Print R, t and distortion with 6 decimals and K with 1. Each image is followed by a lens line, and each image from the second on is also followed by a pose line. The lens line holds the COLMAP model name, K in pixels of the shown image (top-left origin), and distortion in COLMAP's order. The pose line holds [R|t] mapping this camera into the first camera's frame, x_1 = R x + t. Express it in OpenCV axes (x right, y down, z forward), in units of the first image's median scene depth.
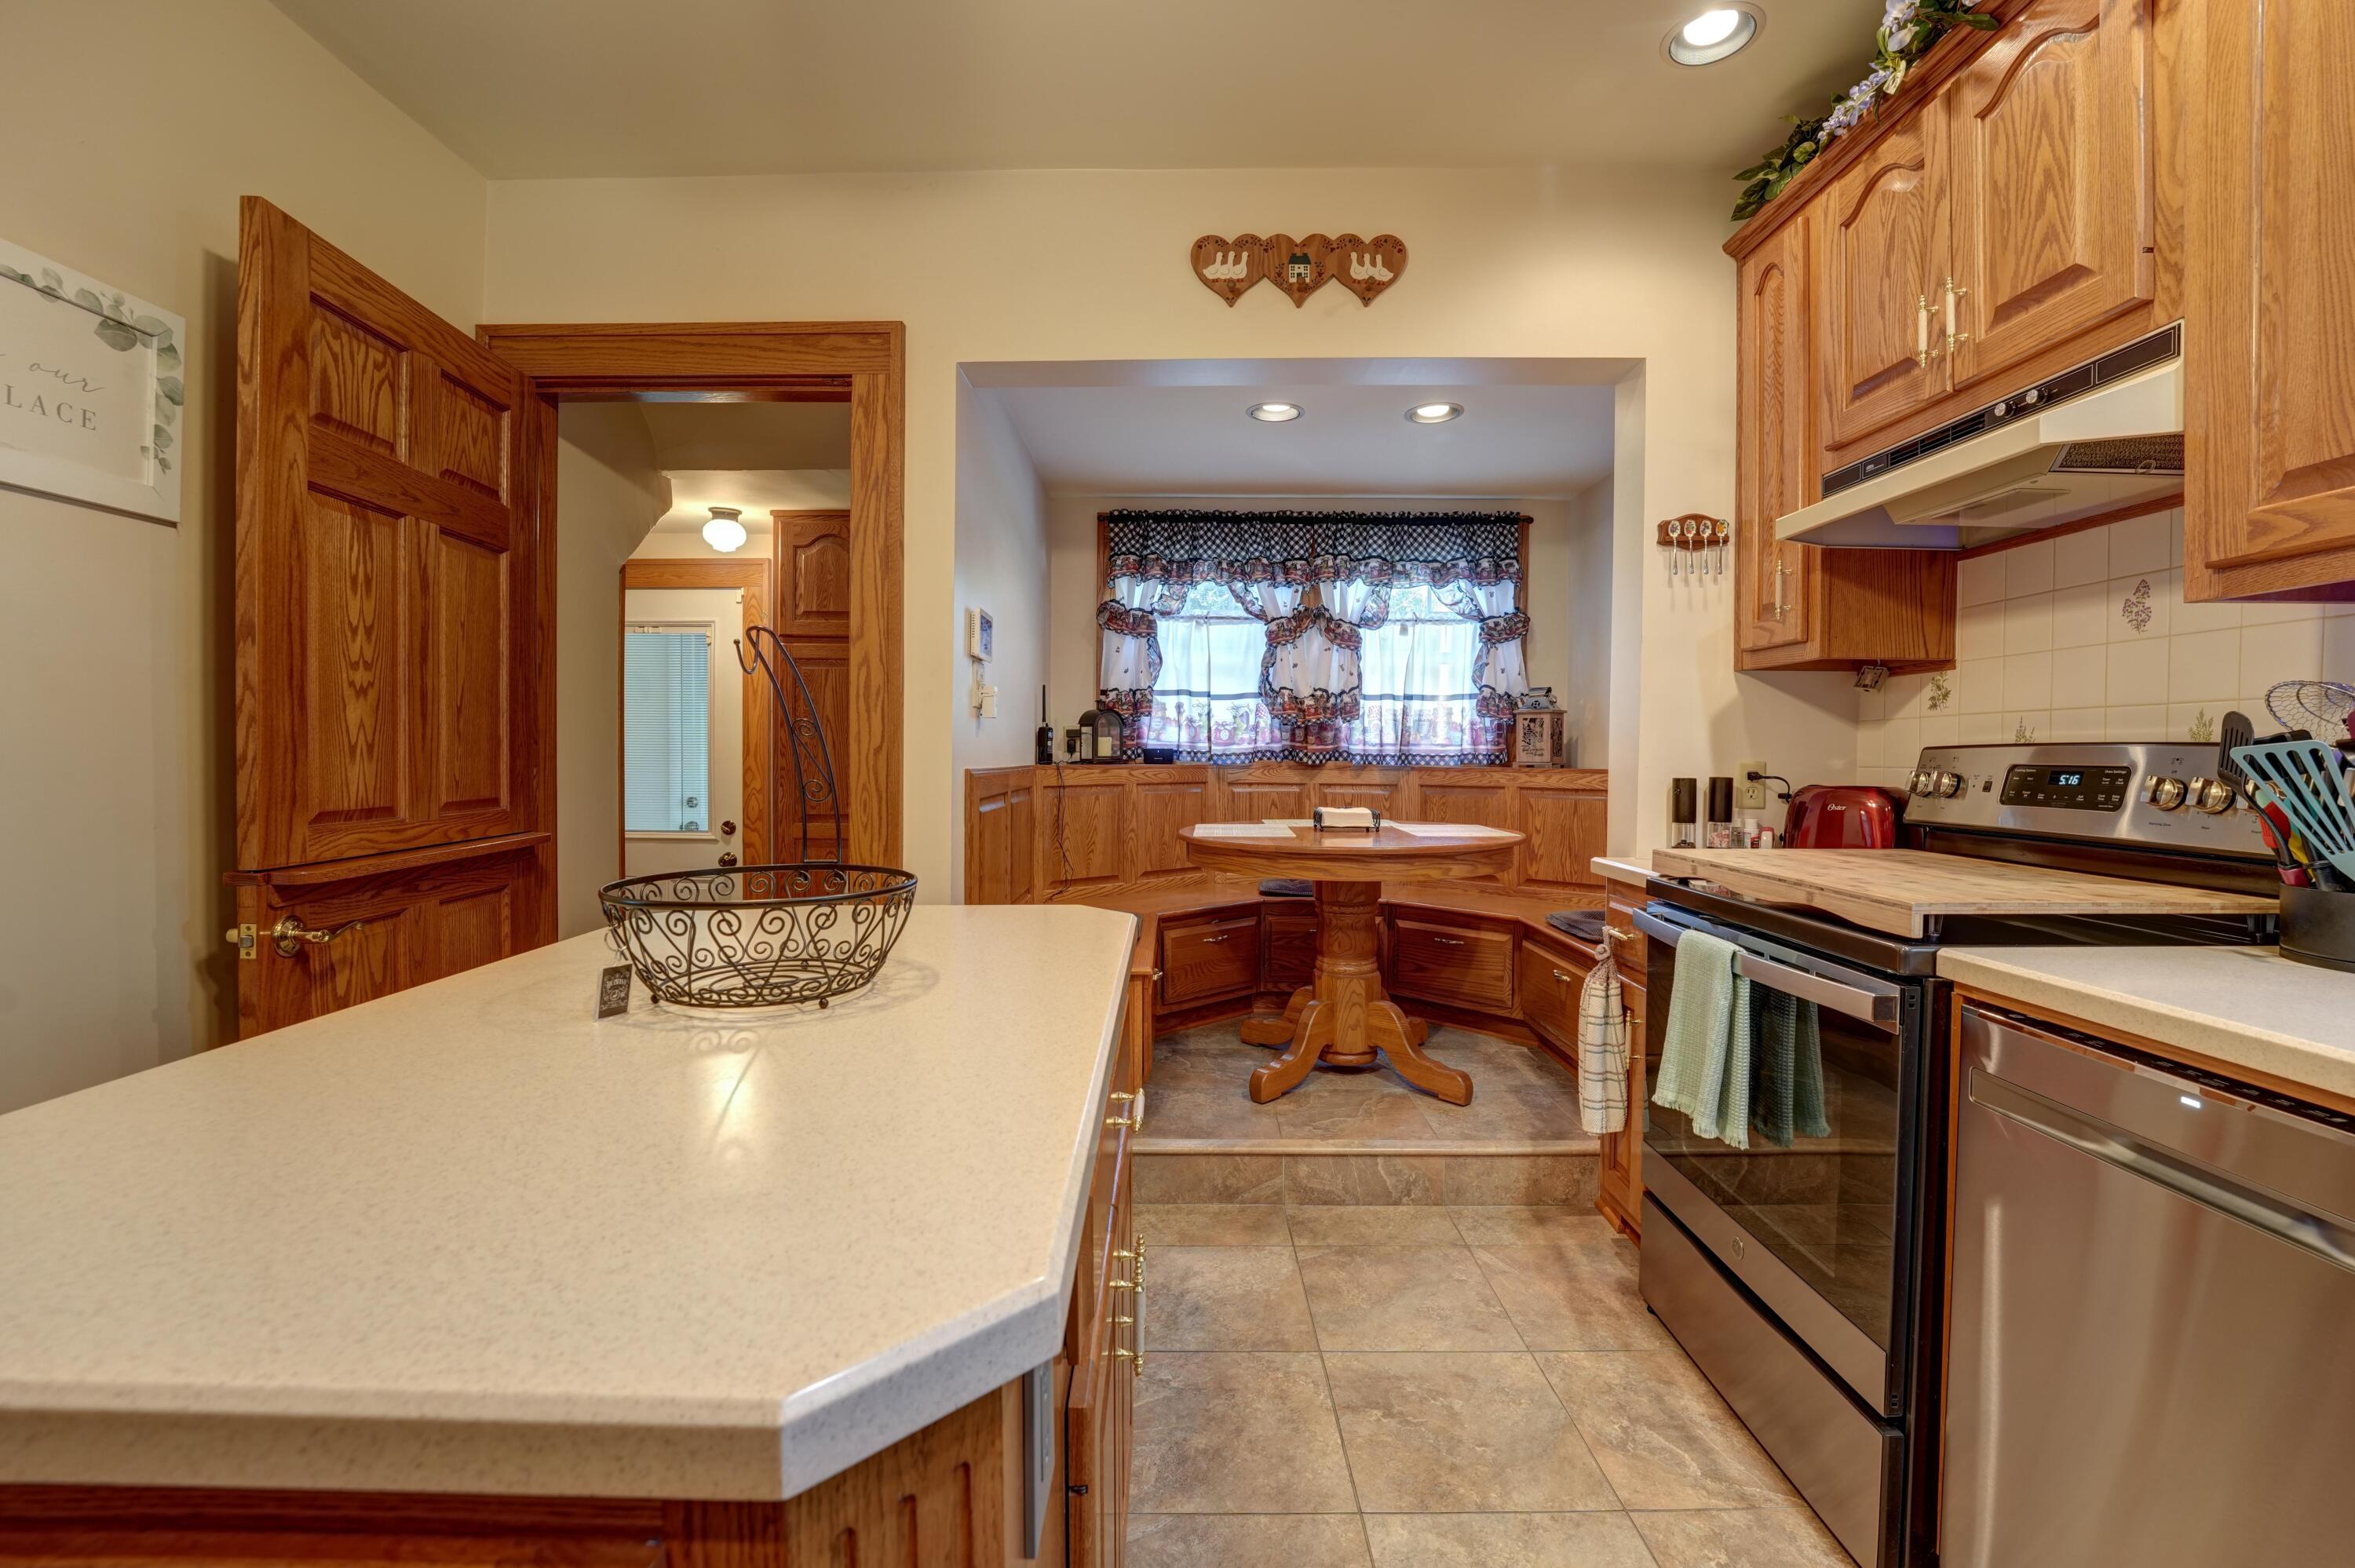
lens RADIAL K [[1018.1, 0, 1179.0], [0, 1018.1, 777.3], [0, 0, 1]] dist [-0.015635, 0.000432]
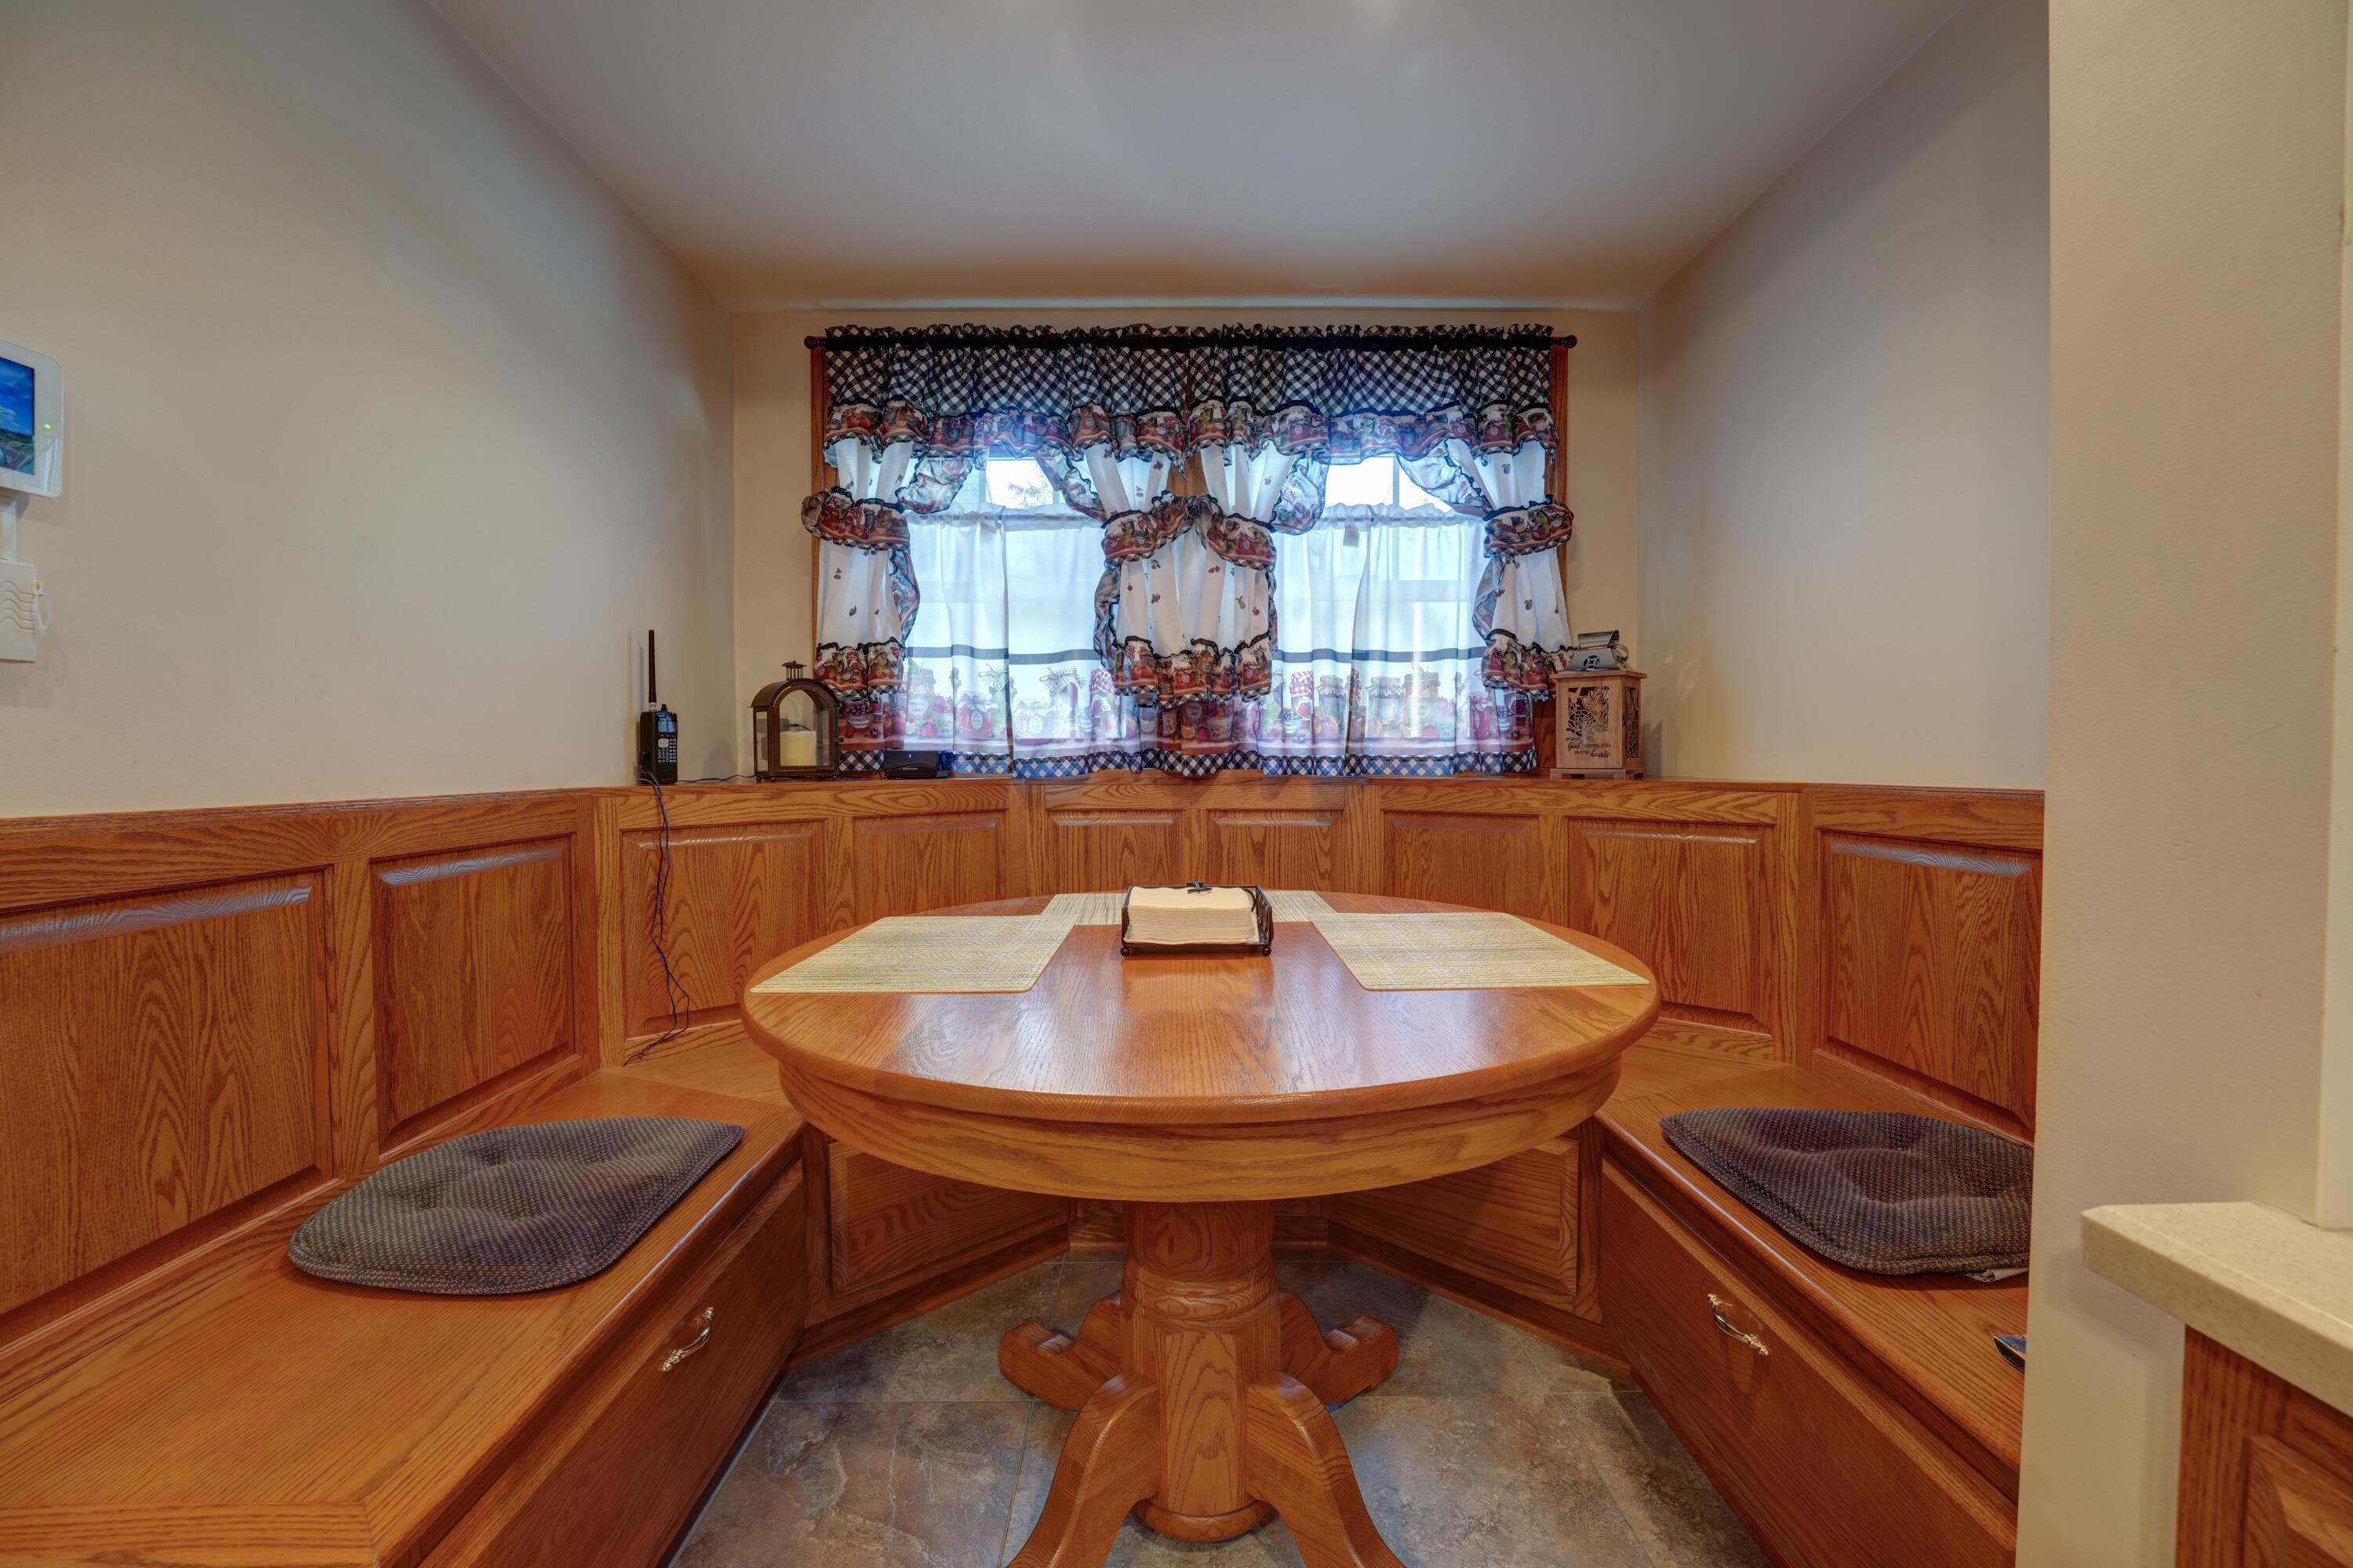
lens RADIAL K [[984.9, 0, 1176.5], [0, 984.9, 784.0], [0, 0, 1]] dist [-0.025181, 0.000027]
pose [[0.999817, -0.011405, 0.015356, 0.115112], [0.011331, 0.999924, 0.004848, -0.011142], [-0.015410, -0.004673, 0.999870, 0.459729]]
